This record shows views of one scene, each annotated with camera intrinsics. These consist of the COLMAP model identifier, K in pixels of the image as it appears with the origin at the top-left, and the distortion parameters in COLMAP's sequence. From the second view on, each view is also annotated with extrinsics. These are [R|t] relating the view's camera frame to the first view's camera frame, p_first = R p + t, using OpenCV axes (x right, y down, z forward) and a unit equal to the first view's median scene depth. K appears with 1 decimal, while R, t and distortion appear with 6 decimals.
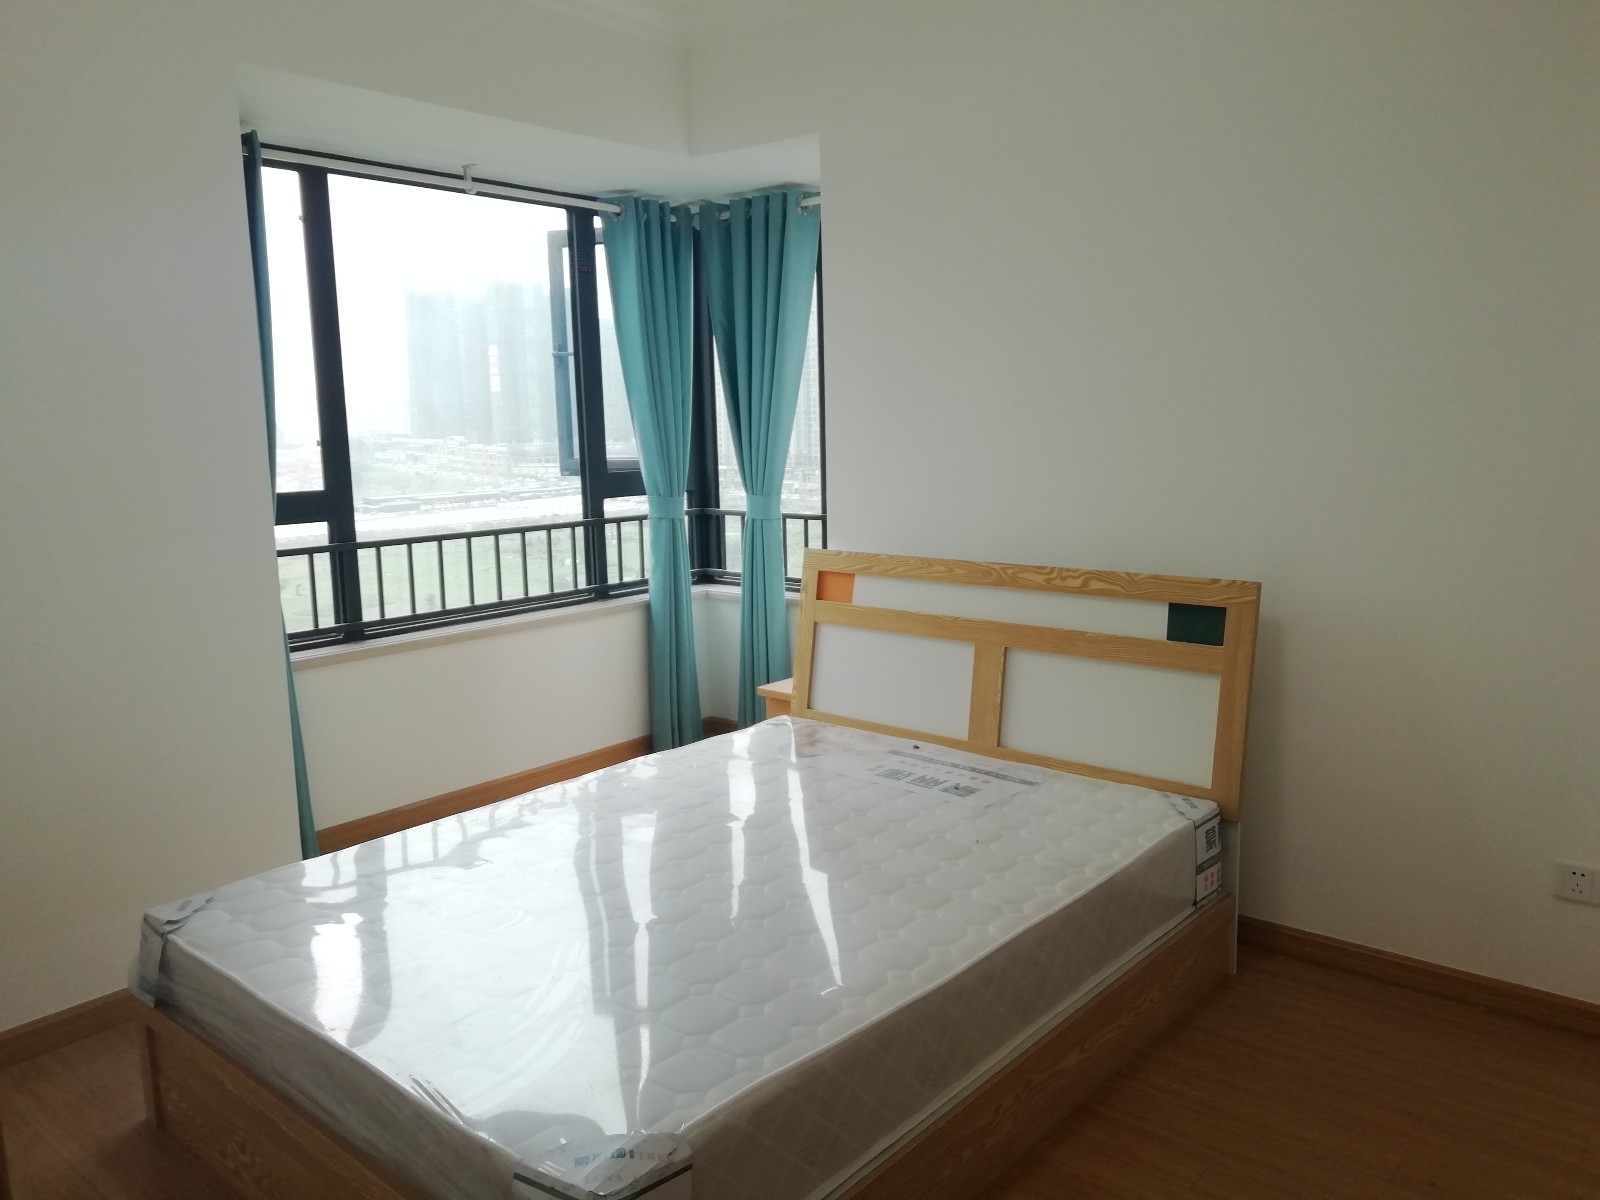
lens RADIAL K [[1178.8, 0, 800.0], [0, 1178.8, 600.0], [0, 0, 1]] dist [0.048086, -0.004206]
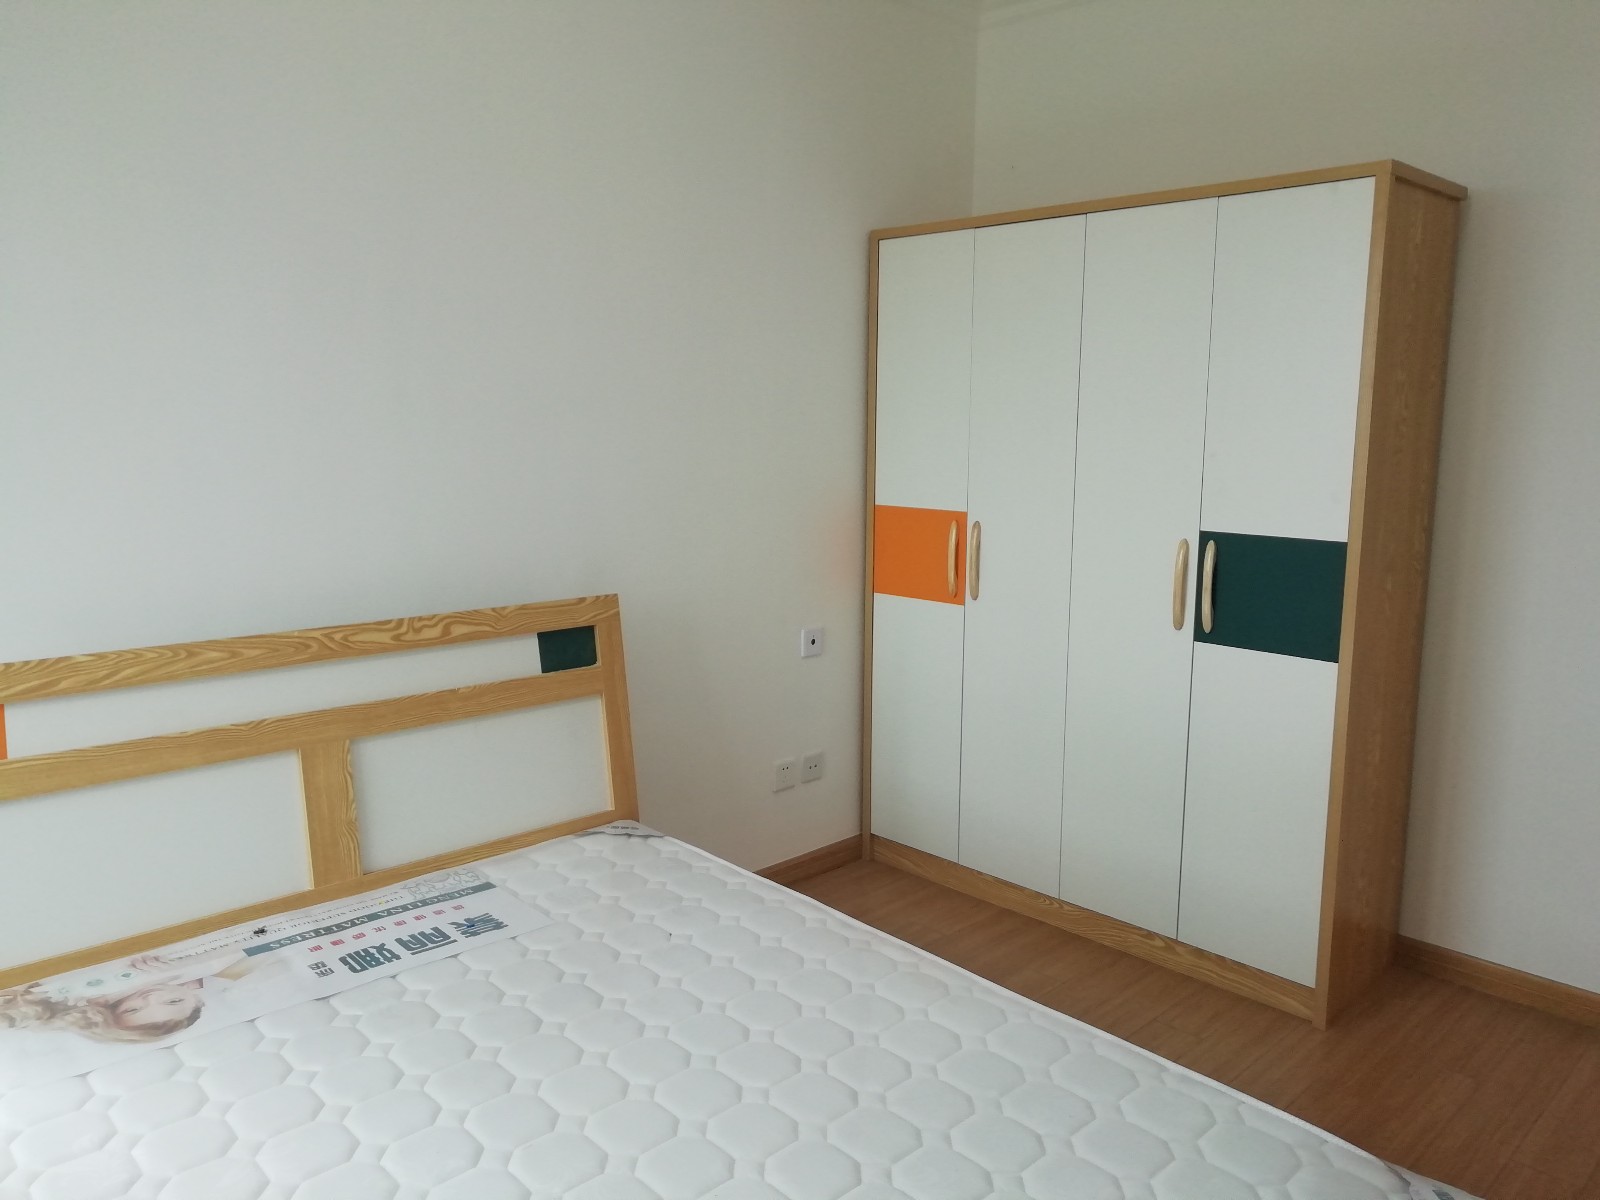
lens RADIAL K [[1178.8, 0, 800.0], [0, 1178.8, 600.0], [0, 0, 1]] dist [0.048086, -0.004206]
pose [[0.099652, -0.133365, 0.986044, -0.529322], [0.141035, 0.982865, 0.118682, -0.096160], [-0.984977, 0.127240, 0.116753, 0.655109]]
